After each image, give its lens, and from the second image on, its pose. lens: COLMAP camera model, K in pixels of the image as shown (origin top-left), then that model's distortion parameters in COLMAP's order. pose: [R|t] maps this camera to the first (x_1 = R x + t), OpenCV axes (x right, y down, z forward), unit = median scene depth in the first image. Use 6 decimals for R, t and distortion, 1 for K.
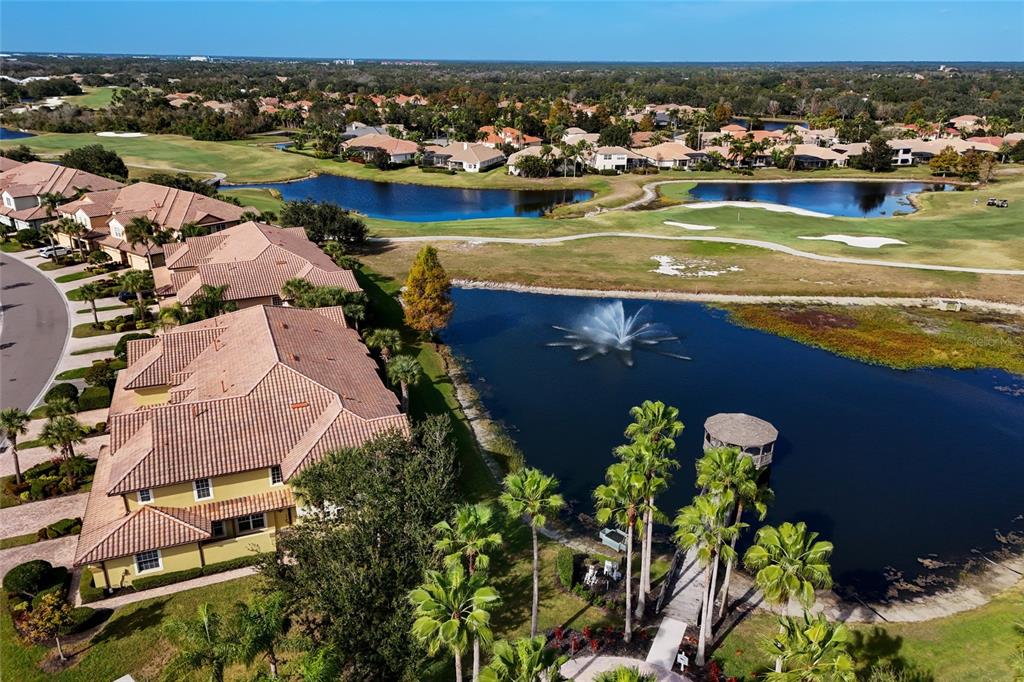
lens RADIAL K [[746.8, 0, 512.0], [0, 746.8, 341.0], [0, 0, 1]] dist [0.085345, -0.082615]
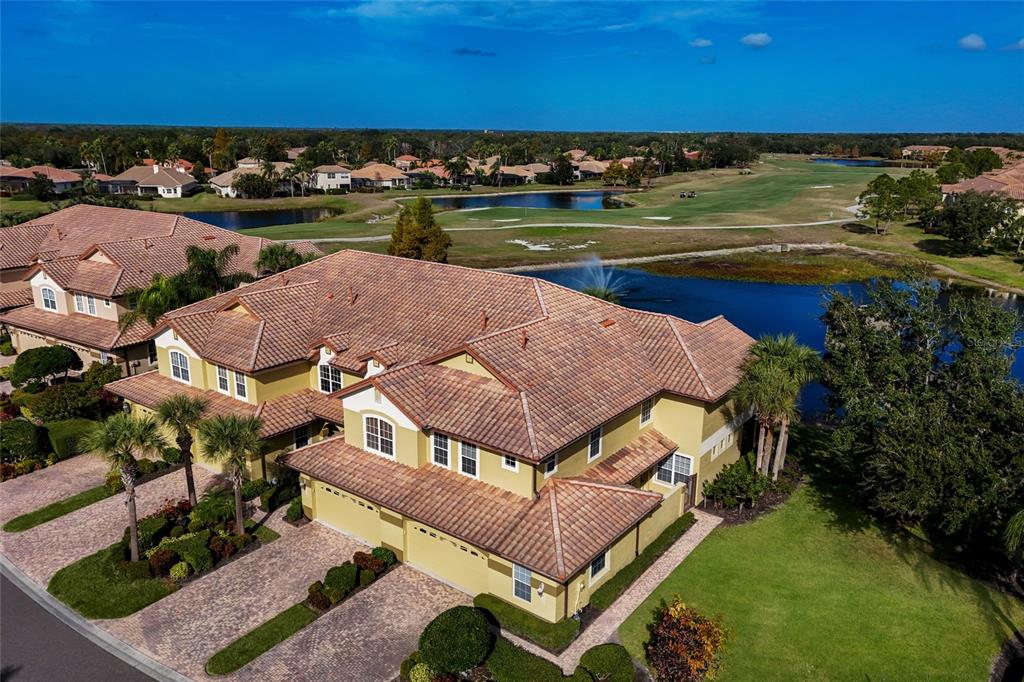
lens RADIAL K [[746.8, 0, 512.0], [0, 746.8, 341.0], [0, 0, 1]] dist [0.085345, -0.082615]
pose [[0.856297, -0.139516, 0.497283, -0.181341], [0.178349, 0.983473, -0.031189, 0.027275], [-0.484713, 0.115397, 0.867028, 0.107792]]
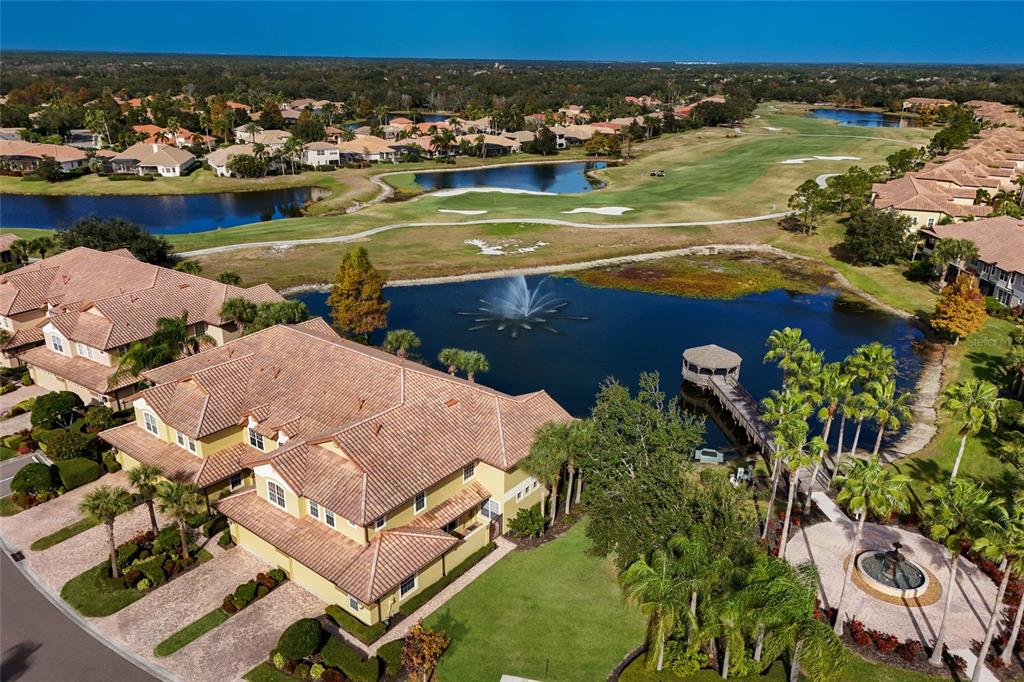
lens RADIAL K [[746.8, 0, 512.0], [0, 746.8, 341.0], [0, 0, 1]] dist [0.085345, -0.082615]
pose [[0.866100, -0.173490, 0.468799, -0.168630], [0.170203, 0.984152, 0.049759, -0.008371], [-0.470002, 0.036695, 0.881902, 0.018274]]
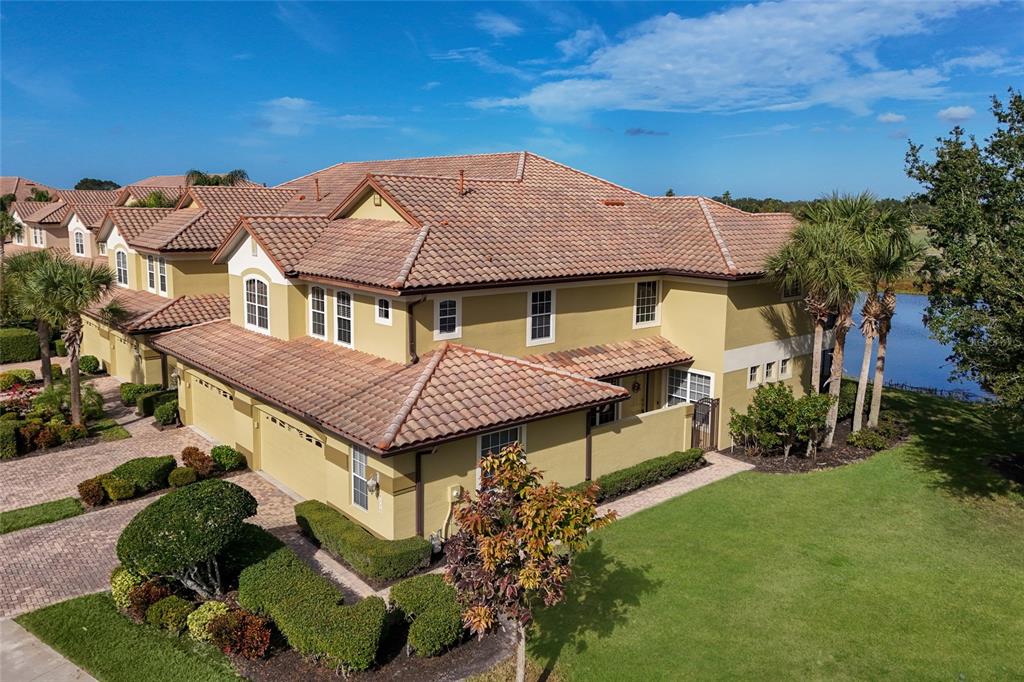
lens RADIAL K [[754.9, 0, 510.2], [0, 754.9, 305.2], [0, 0, 1]] dist [0.045734, -0.008904]
pose [[0.945554, -0.040280, 0.322964, -0.131957], [0.110508, 0.973095, -0.202173, 0.064230], [-0.306131, 0.226856, 0.924565, 0.138800]]
